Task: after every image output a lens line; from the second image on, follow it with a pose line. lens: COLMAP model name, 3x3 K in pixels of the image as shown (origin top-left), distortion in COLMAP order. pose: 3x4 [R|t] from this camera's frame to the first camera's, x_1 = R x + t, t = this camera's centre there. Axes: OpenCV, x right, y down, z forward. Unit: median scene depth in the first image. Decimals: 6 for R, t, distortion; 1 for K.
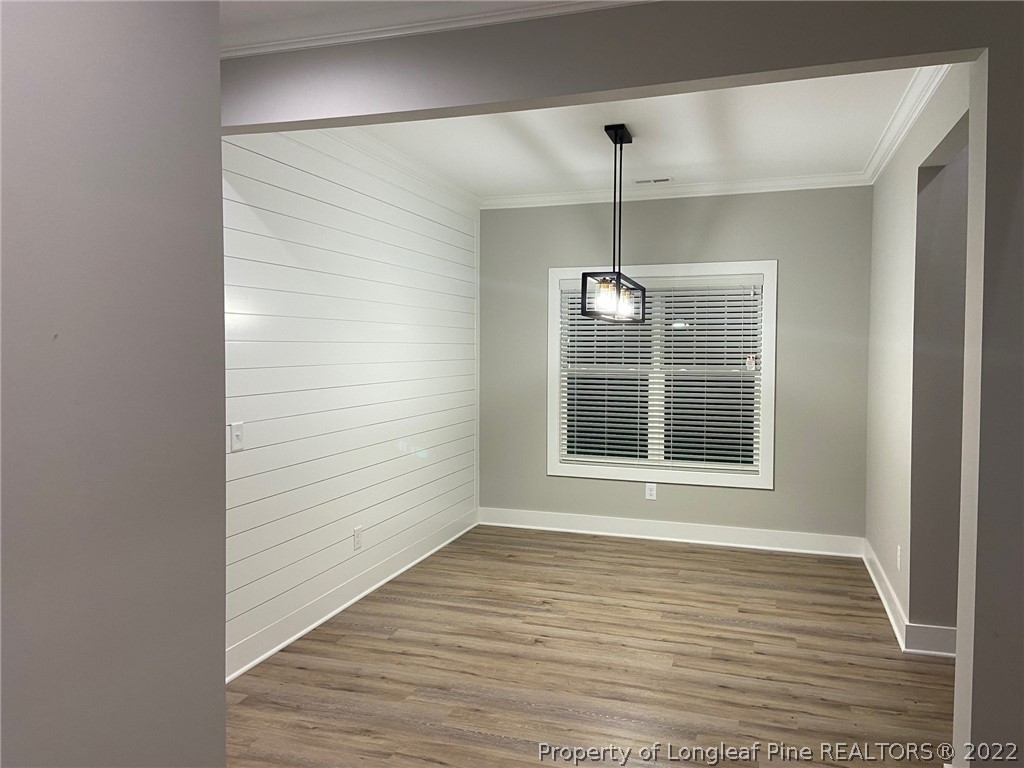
lens RADIAL K [[781.5, 0, 498.0], [0, 781.5, 380.6], [0, 0, 1]] dist [0.085926, -0.086846]
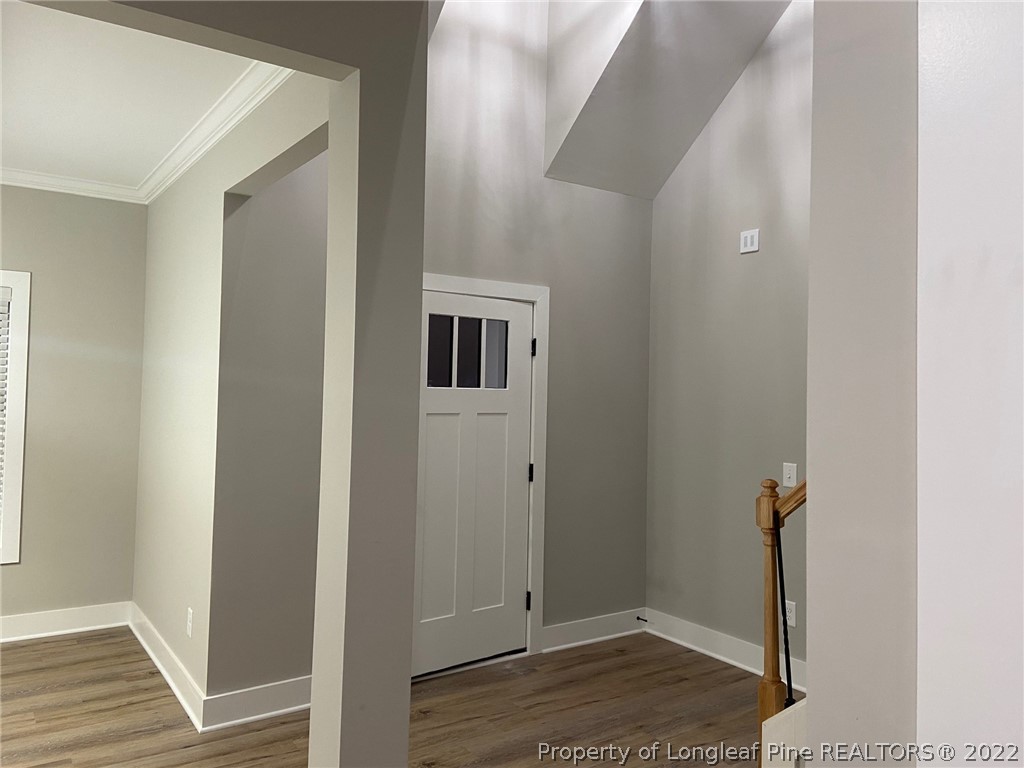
lens RADIAL K [[781.5, 0, 498.0], [0, 781.5, 380.6], [0, 0, 1]] dist [0.085926, -0.086846]
pose [[0.598514, 0.027405, 0.800644, -0.008365], [0.007972, 0.999161, -0.040160, -0.008741], [-0.801073, 0.030419, 0.597793, 0.172242]]
